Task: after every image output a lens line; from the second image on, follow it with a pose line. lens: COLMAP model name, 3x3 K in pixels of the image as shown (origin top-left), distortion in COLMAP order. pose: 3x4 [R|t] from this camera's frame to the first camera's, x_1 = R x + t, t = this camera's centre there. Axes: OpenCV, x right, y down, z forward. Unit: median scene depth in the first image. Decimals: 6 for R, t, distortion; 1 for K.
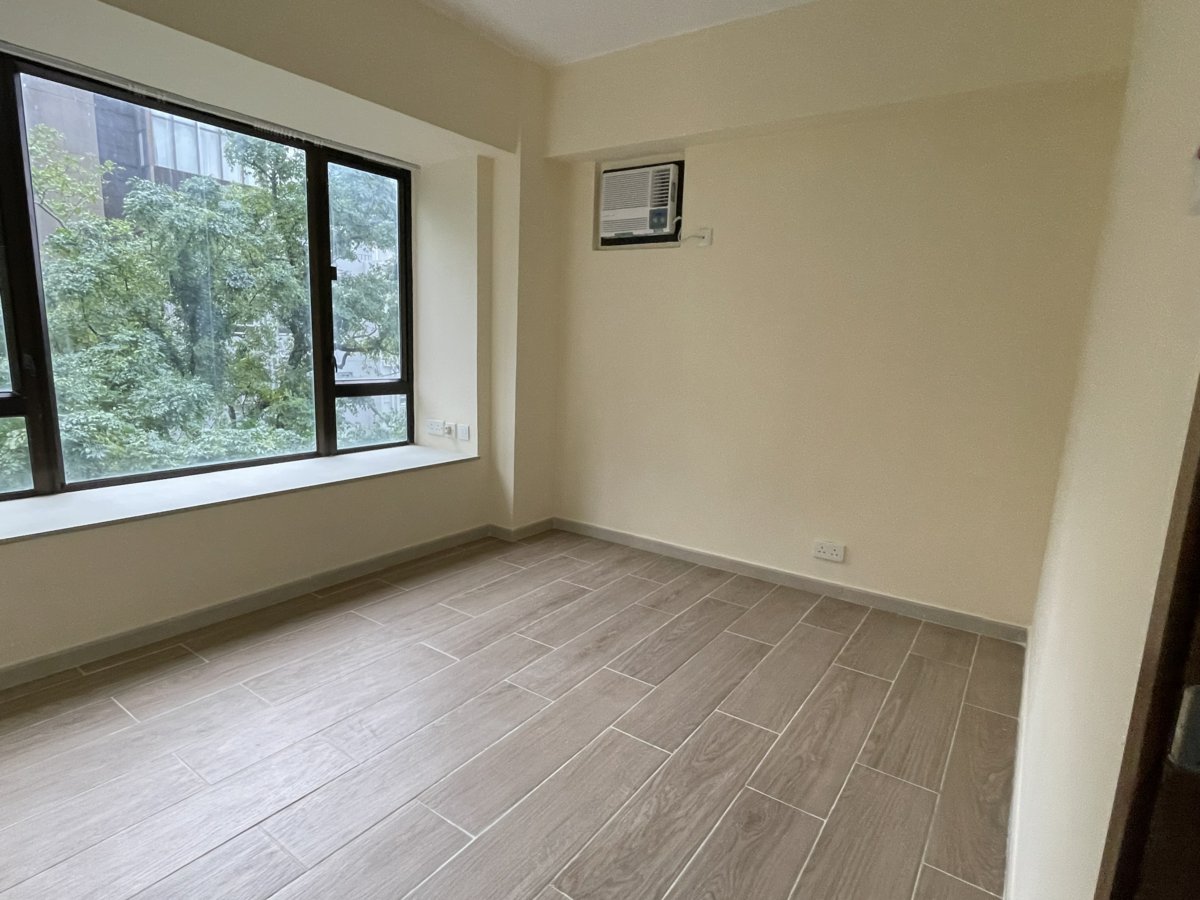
lens RADIAL K [[643.6, 0, 574.5], [0, 643.6, 457.2], [0, 0, 1]] dist [-0.004510, 0.001001]
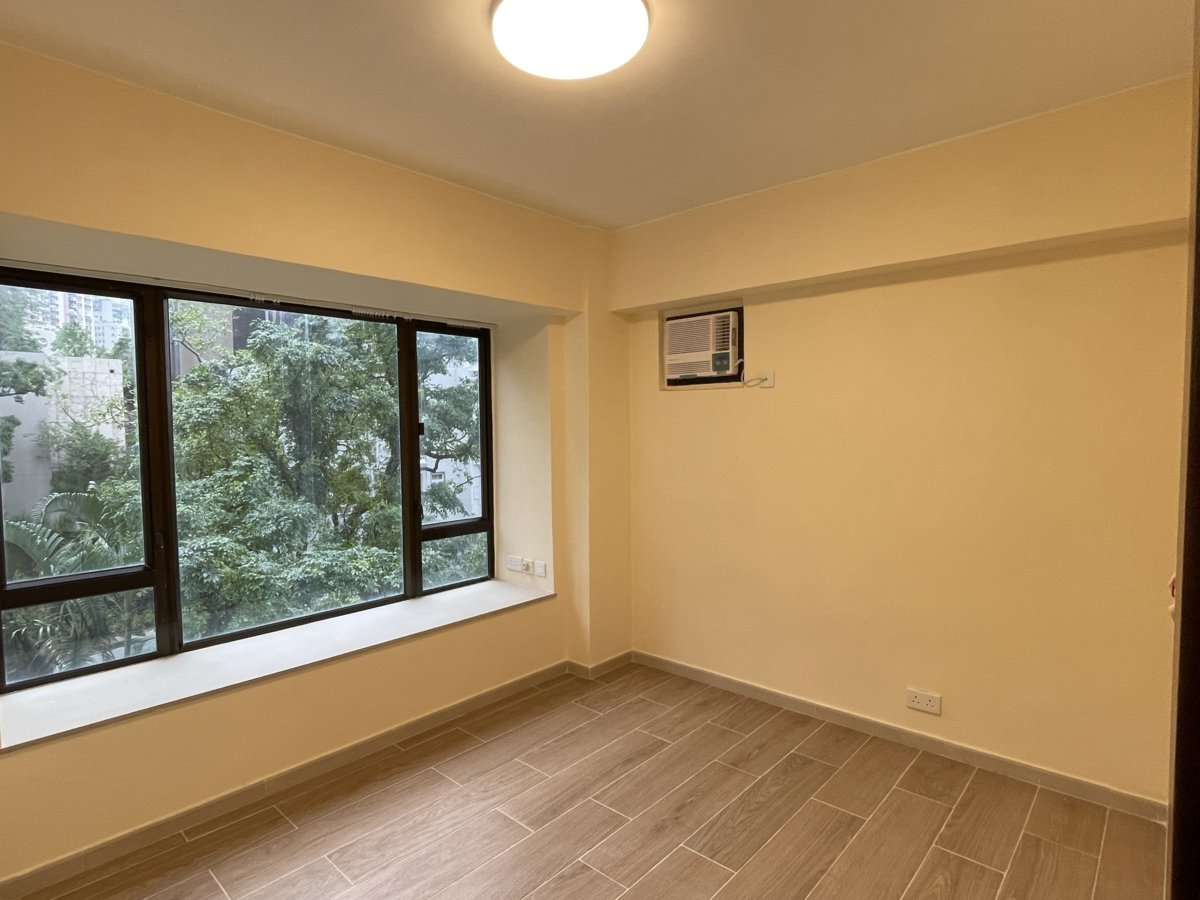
lens RADIAL K [[643.6, 0, 578.3], [0, 643.6, 453.9], [0, 0, 1]] dist [-0.004510, 0.001001]
pose [[0.991363, -0.041109, -0.124538, 0.024392], [0.023706, 0.990131, -0.138129, -0.082212], [0.128987, 0.133984, 0.982553, -0.030912]]
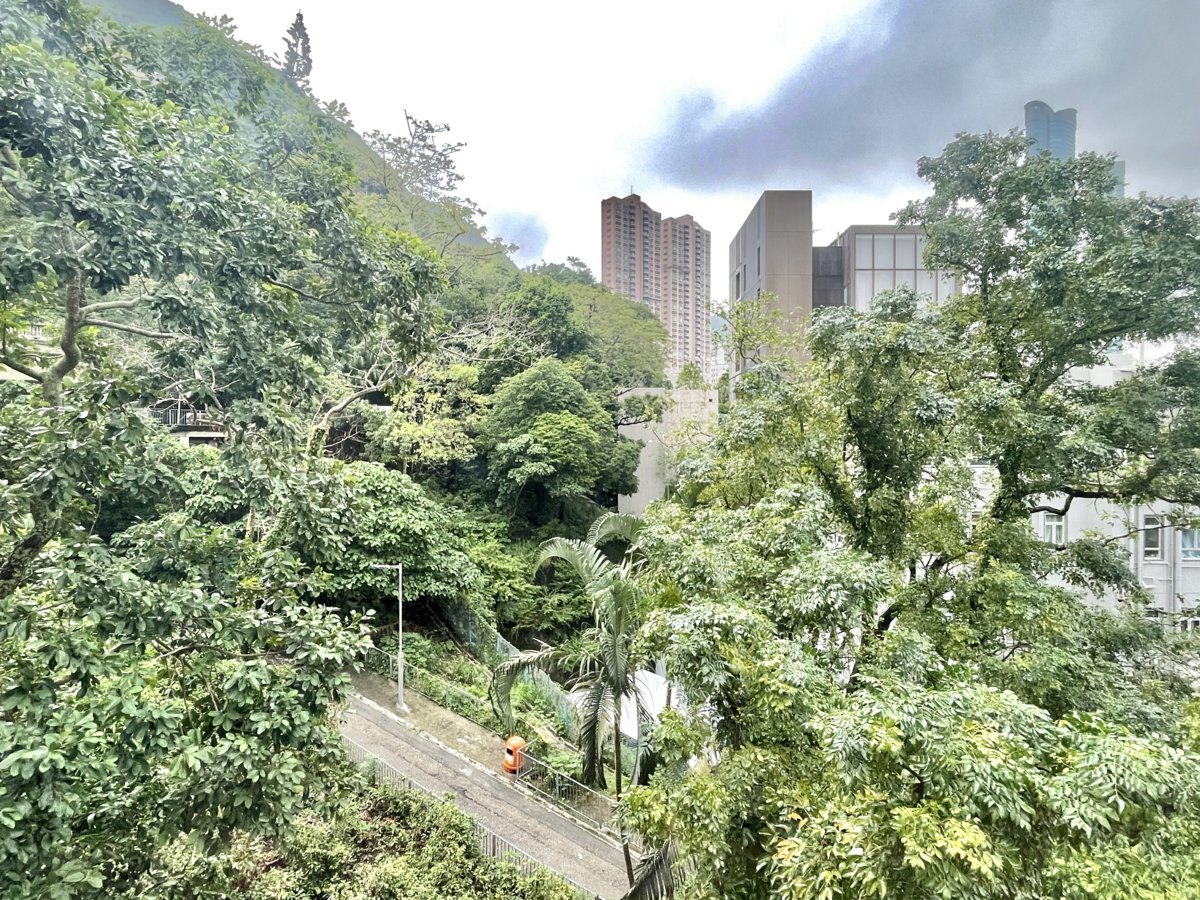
lens RADIAL K [[643.6, 0, 597.5], [0, 643.6, 458.6], [0, 0, 1]] dist [-0.004510, 0.001001]
pose [[0.589474, -0.029369, -0.807253, -0.451000], [-0.124351, 0.984128, -0.126608, -0.226819], [0.798158, 0.175015, 0.576466, 0.806202]]
